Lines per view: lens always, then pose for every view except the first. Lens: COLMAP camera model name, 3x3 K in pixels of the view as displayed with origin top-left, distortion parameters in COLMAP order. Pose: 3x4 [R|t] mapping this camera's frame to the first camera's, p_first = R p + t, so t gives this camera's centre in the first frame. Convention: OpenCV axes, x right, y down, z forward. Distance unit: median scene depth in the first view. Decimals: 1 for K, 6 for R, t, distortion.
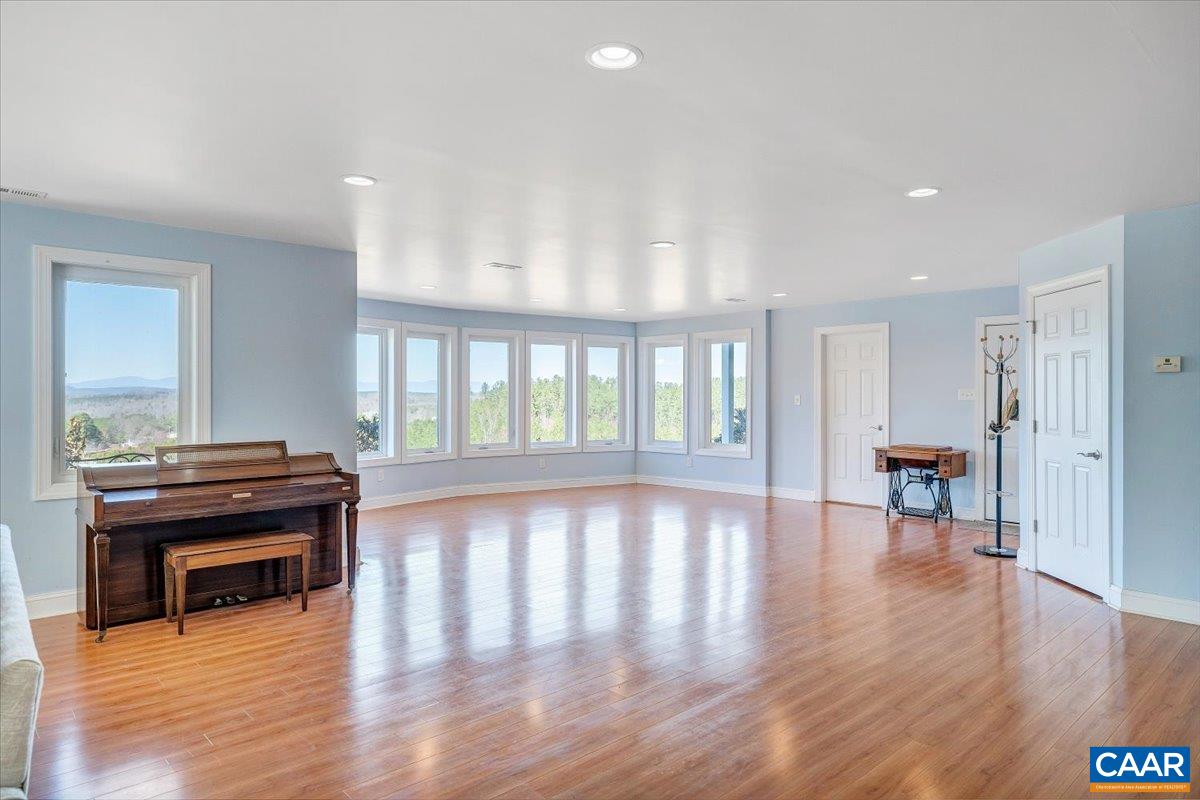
lens RADIAL K [[736.3, 0, 593.8], [0, 736.3, 399.4], [0, 0, 1]] dist [0.003185, 0.000369]
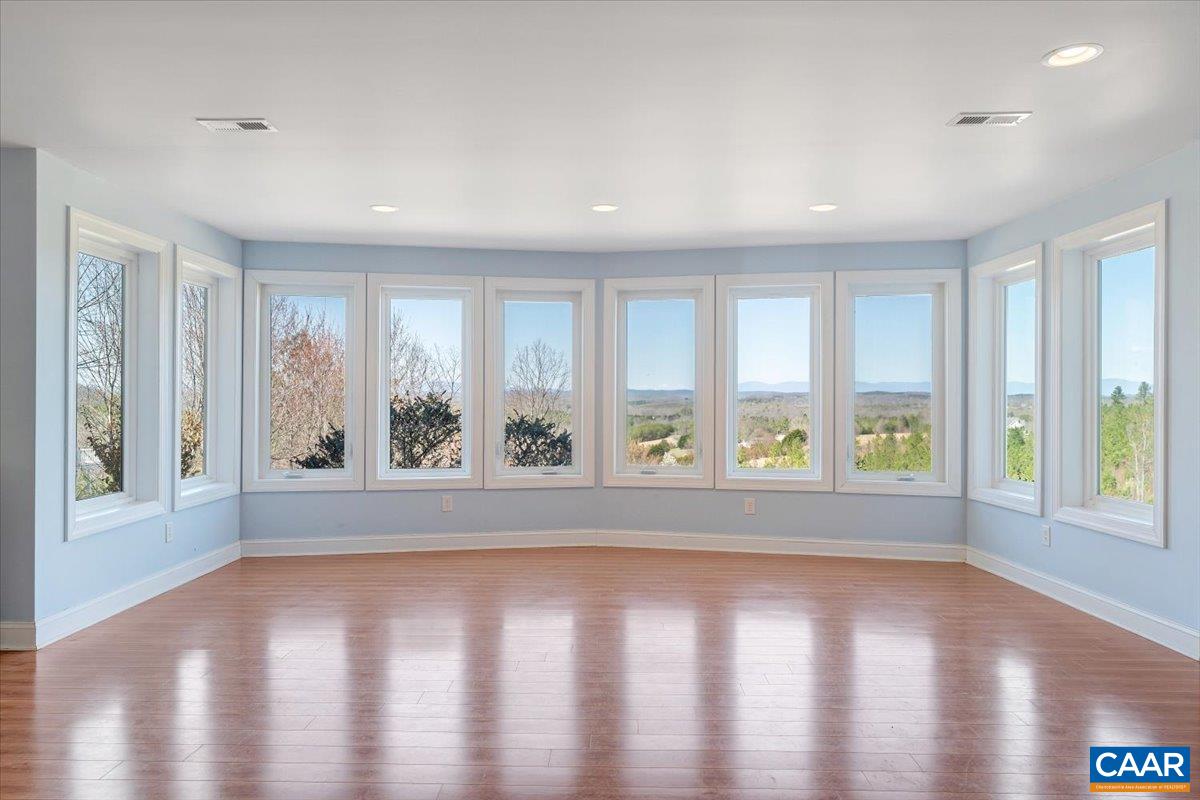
lens RADIAL K [[777.2, 0, 599.3], [0, 777.2, 398.6], [0, 0, 1]] dist [-0.002203, 0.000240]
pose [[0.709782, -0.001431, -0.704420, 0.267162], [-0.003439, 0.999979, -0.005497, 0.007740], [0.704413, 0.006324, 0.709762, 0.485207]]
